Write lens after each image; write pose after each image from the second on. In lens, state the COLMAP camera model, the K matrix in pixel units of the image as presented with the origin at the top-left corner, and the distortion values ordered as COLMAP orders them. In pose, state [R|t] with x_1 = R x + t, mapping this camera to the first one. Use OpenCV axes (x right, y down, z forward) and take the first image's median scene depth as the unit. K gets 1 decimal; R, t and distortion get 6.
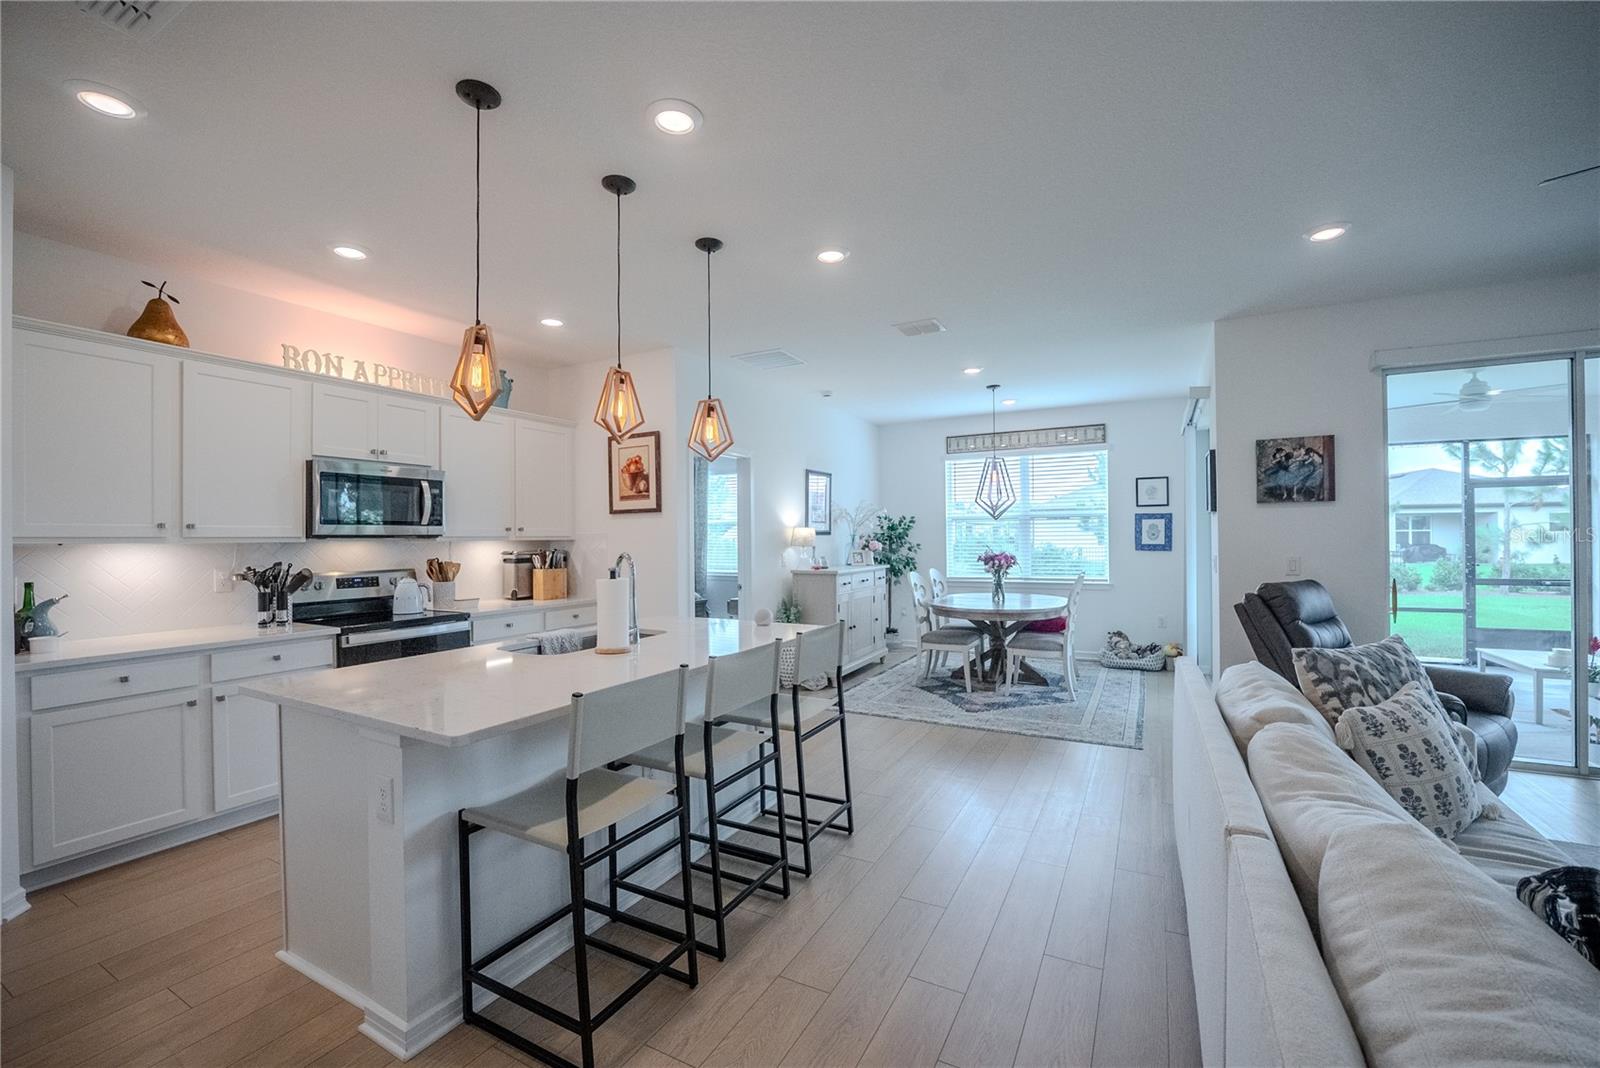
lens RADIAL K [[654.8, 0, 801.9], [0, 654.8, 537.1], [0, 0, 1]] dist [-0.025937, 0.000842]
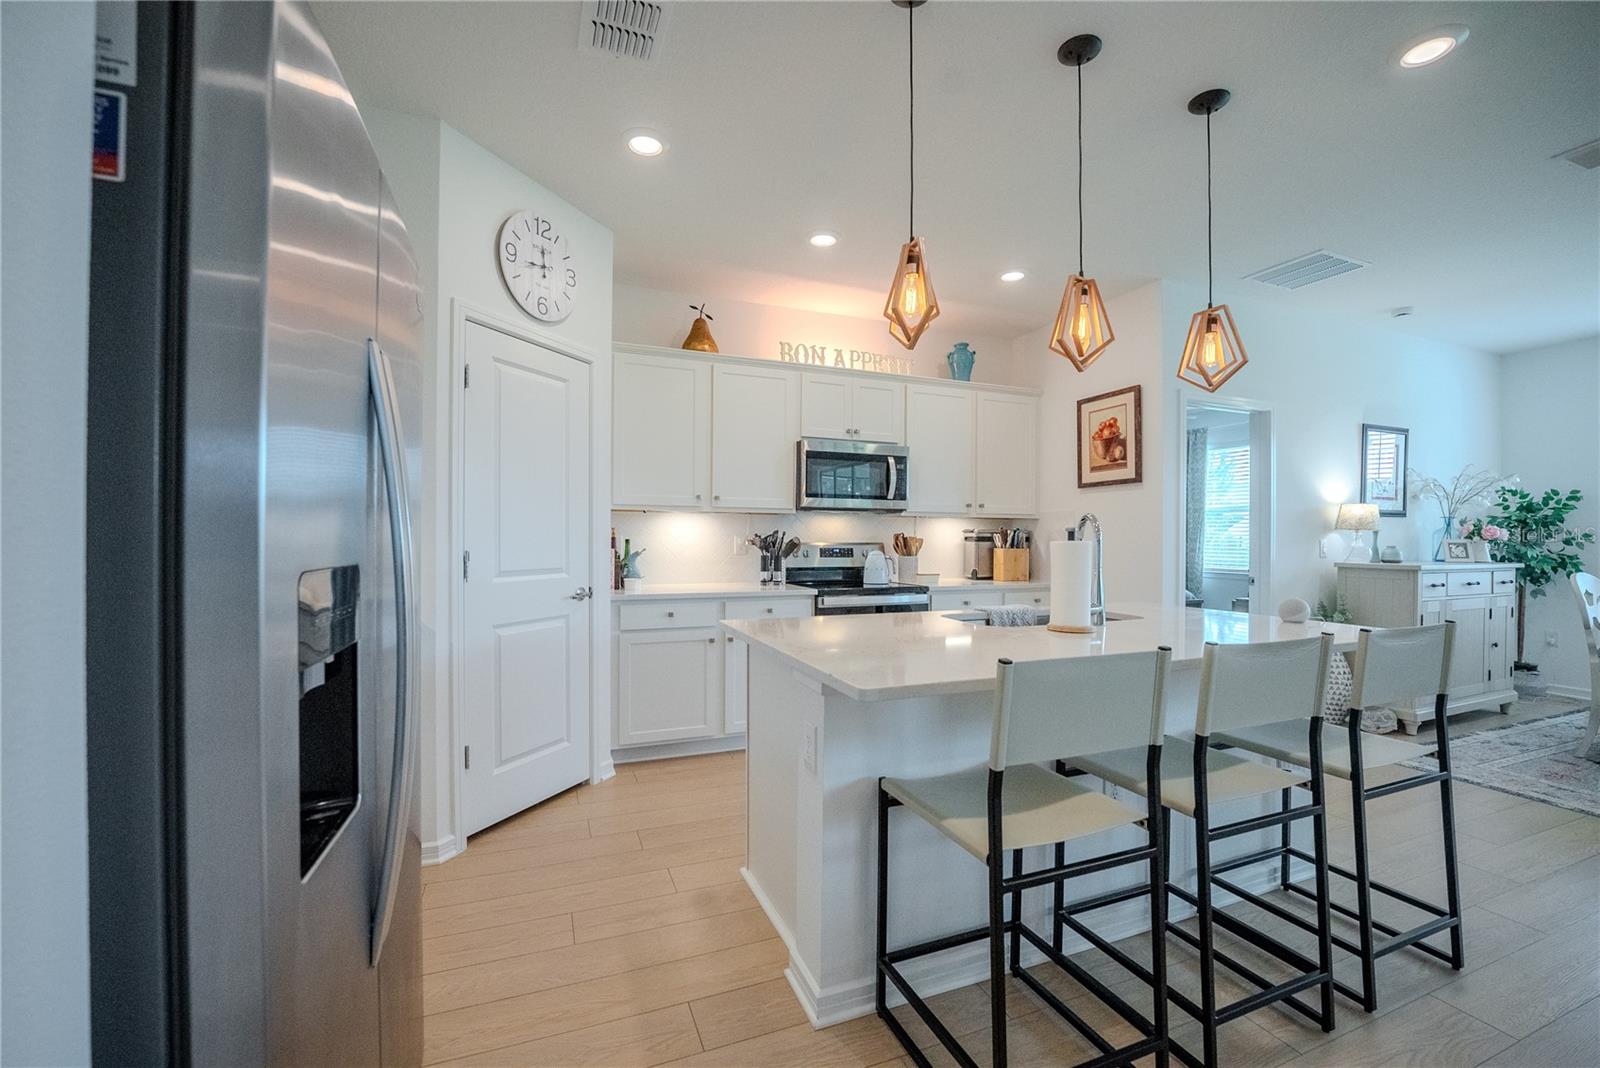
lens RADIAL K [[659.3, 0, 800.2], [0, 659.3, 538.6], [0, 0, 1]] dist [-0.029452, 0.003447]
pose [[0.765604, 0.013534, -0.643170, -0.014479], [-0.011465, 0.999907, 0.007393, 0.037688], [0.643210, 0.001714, 0.765688, 0.102057]]
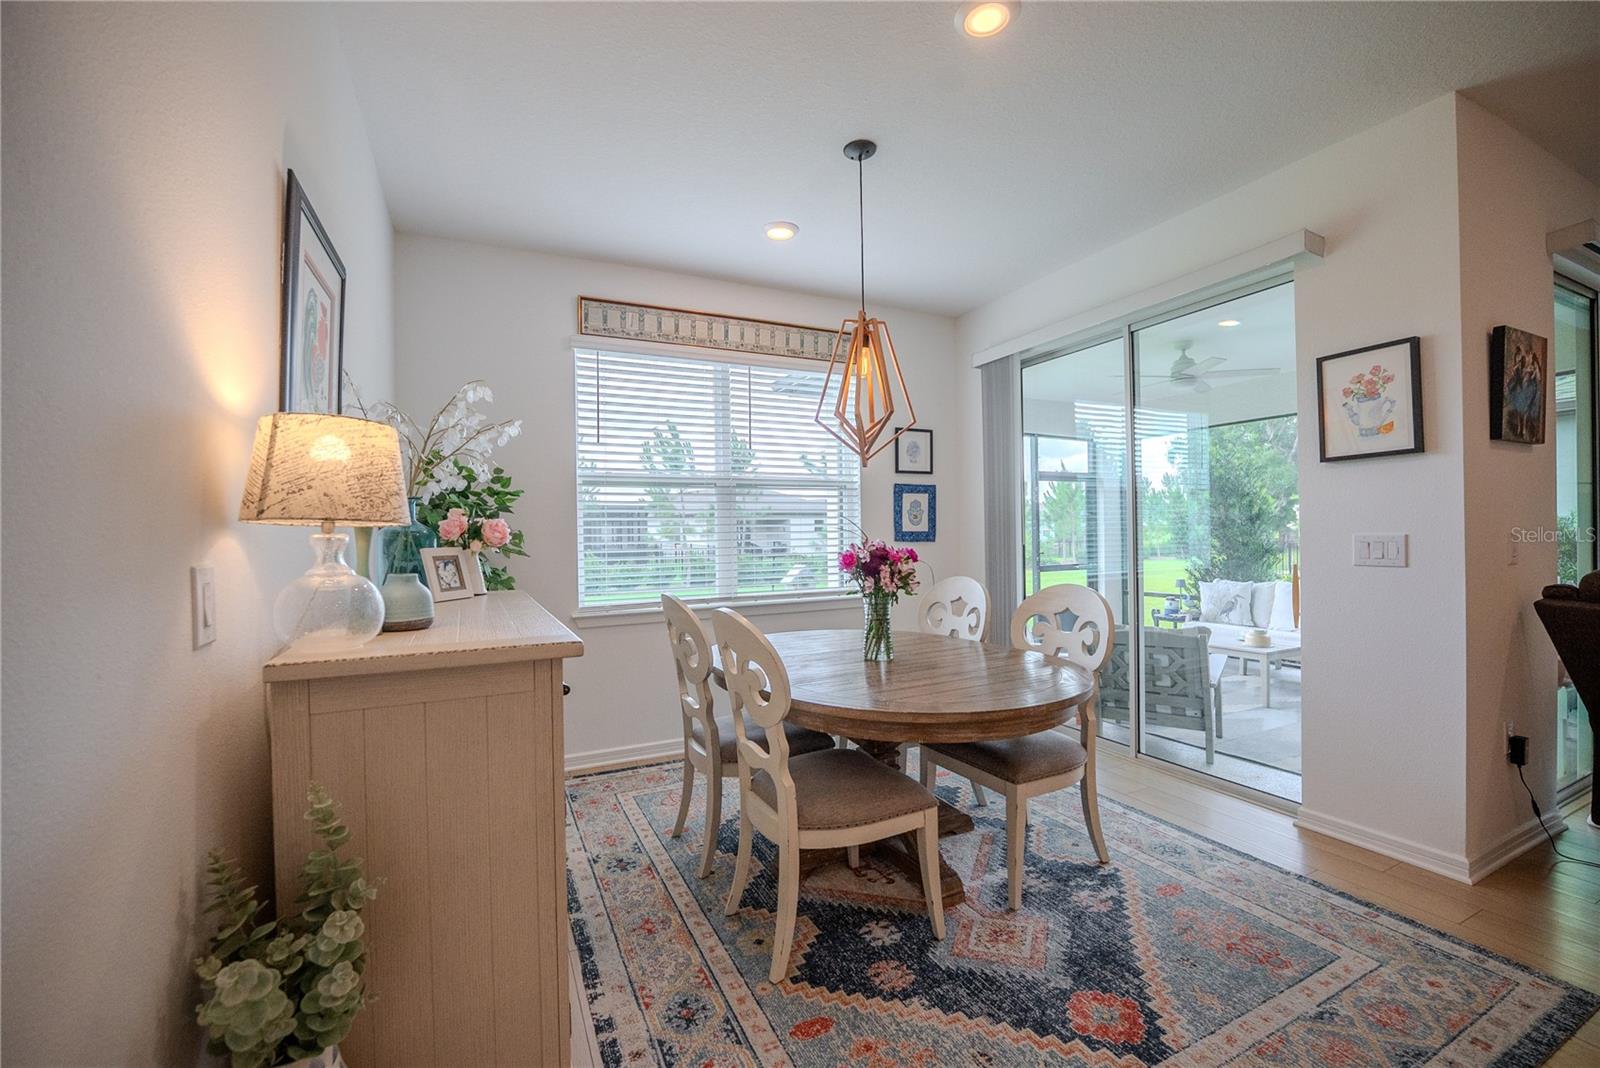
lens RADIAL K [[659.3, 0, 800.2], [0, 659.3, 538.6], [0, 0, 1]] dist [-0.029452, 0.003447]
pose [[0.592343, -0.003949, 0.805677, -0.102271], [0.008377, 0.999964, -0.001258, 0.030048], [-0.805643, 0.007495, 0.592354, 1.176595]]
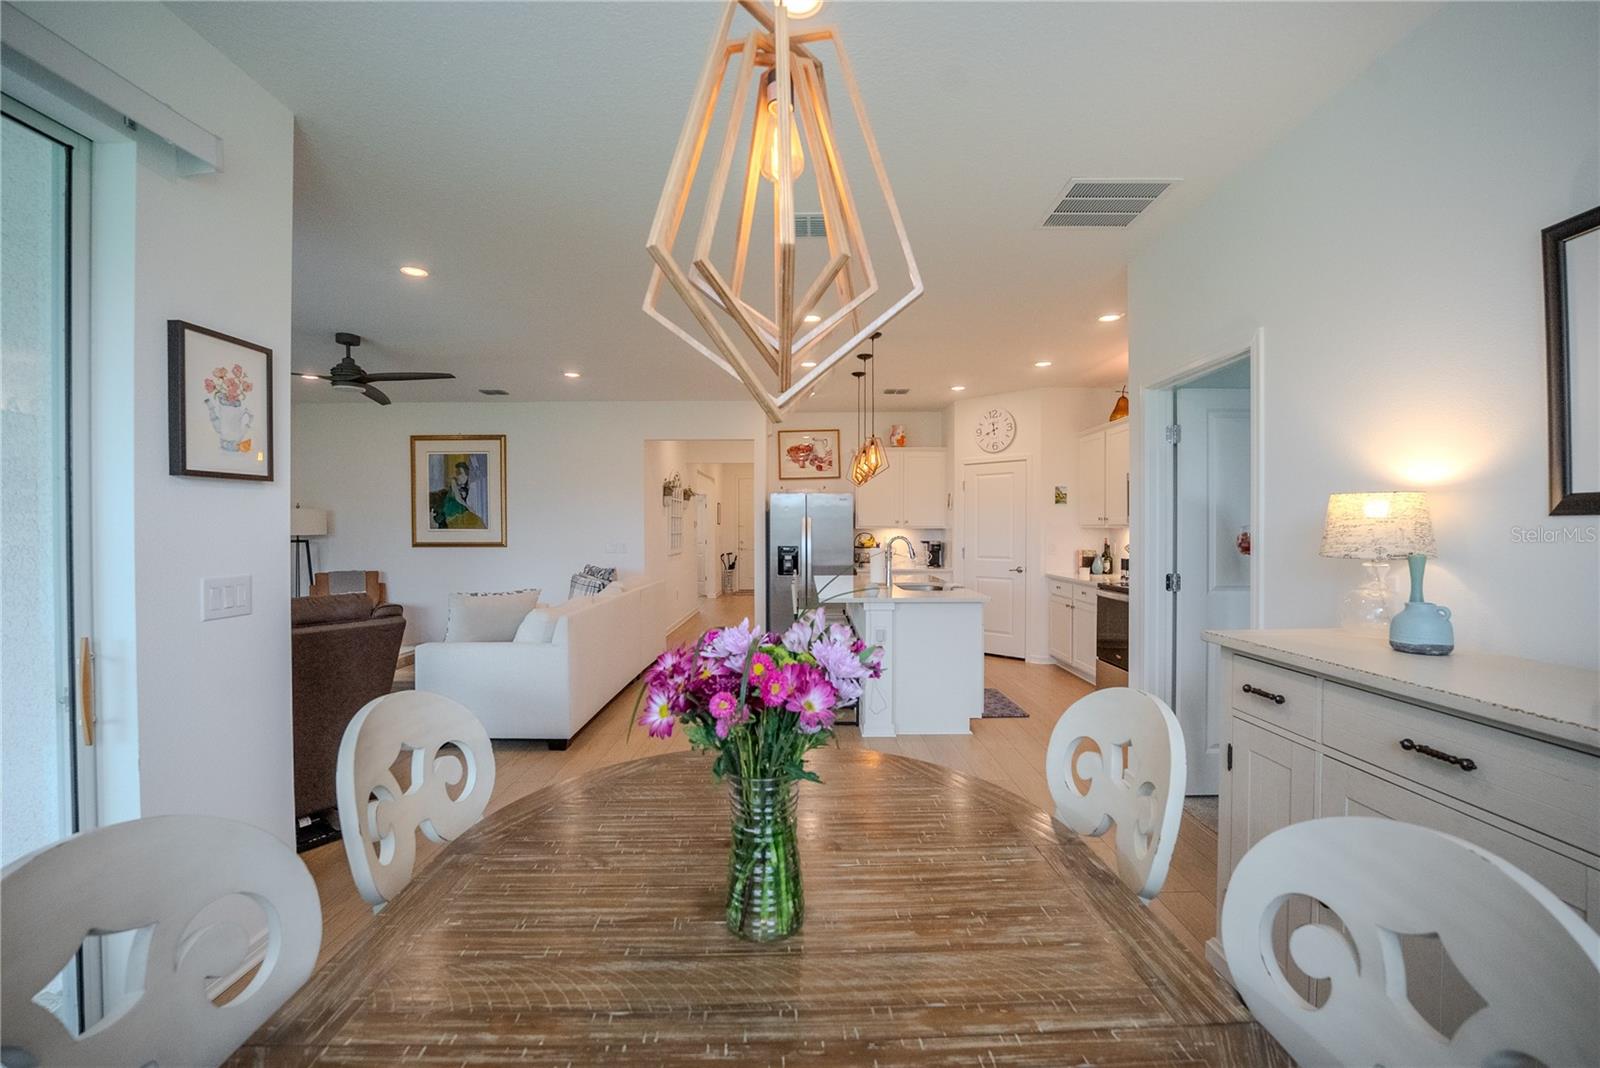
lens RADIAL K [[655.9, 0, 800.0], [0, 655.9, 534.0], [0, 0, 1]] dist [-0.008655, -0.000143]
pose [[-0.884665, 0.013853, -0.466022, 0.551917], [0.009880, 0.999891, 0.010969, -0.002185], [0.466123, 0.005100, -0.884705, 1.720169]]
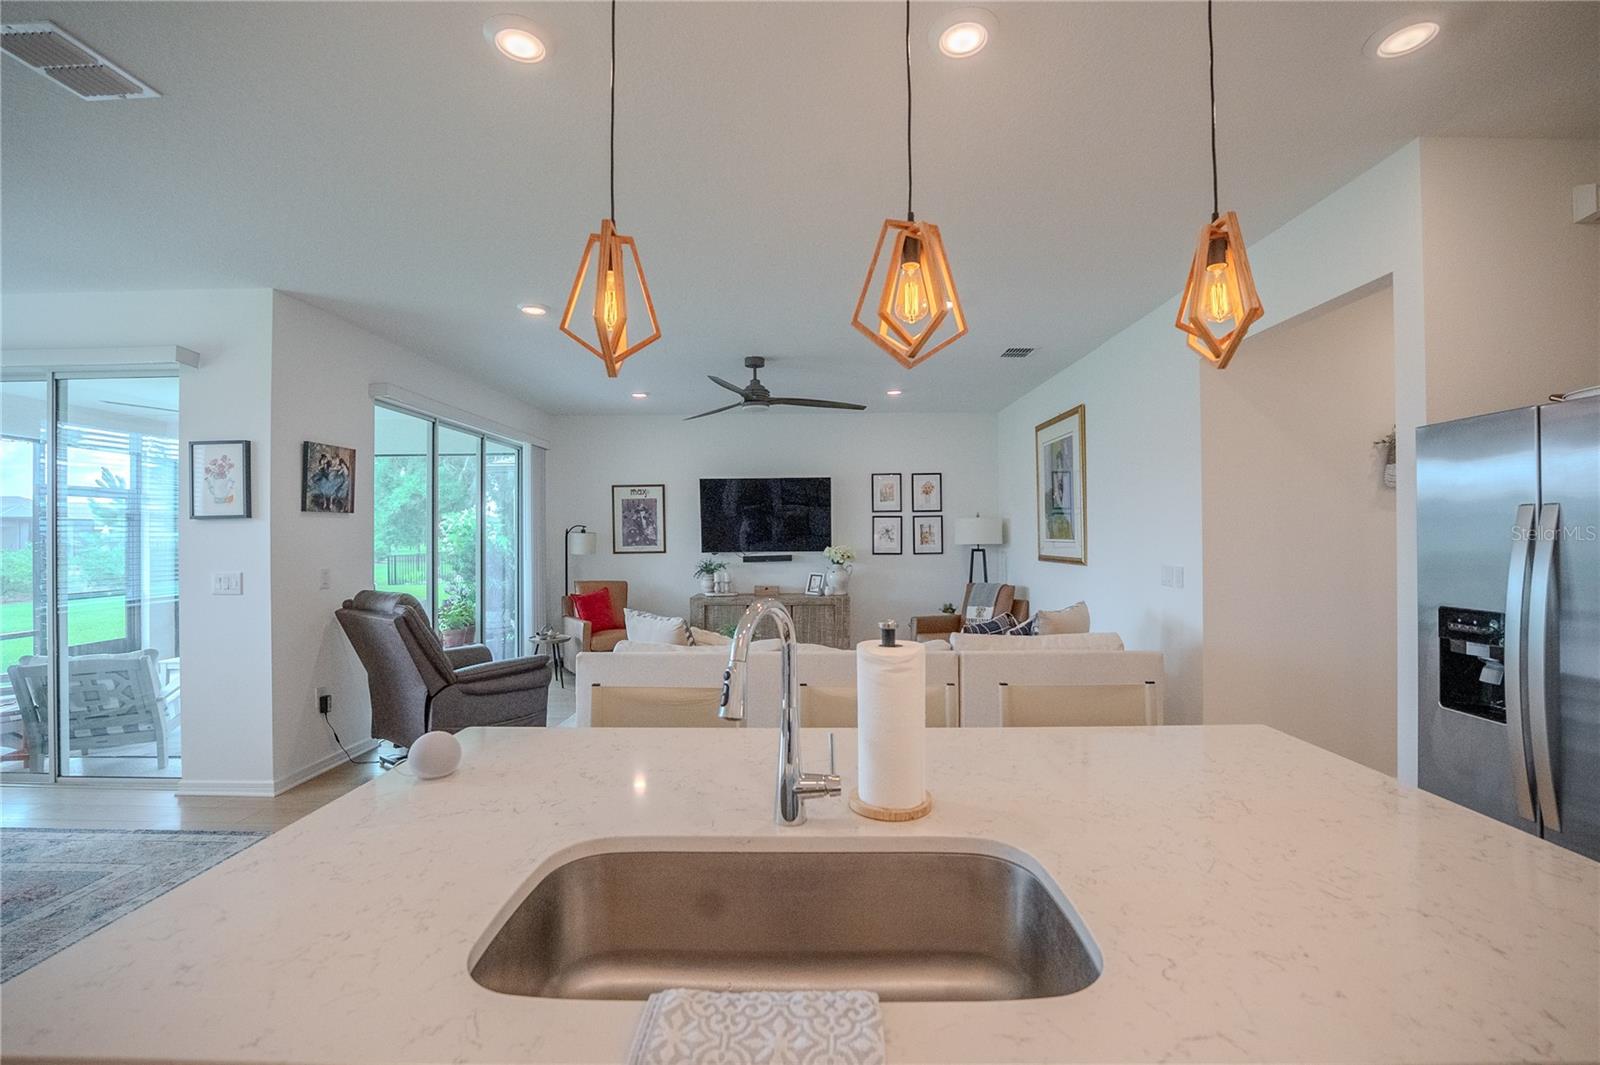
lens RADIAL K [[666.0, 0, 806.9], [0, 666.0, 532.4], [0, 0, 1]] dist [-0.023592, 0.000417]
pose [[-0.459019, 0.016017, 0.888282, -0.430462], [0.008667, 0.999871, -0.013550, -0.004832], [-0.888384, 0.001479, -0.459098, 0.810576]]
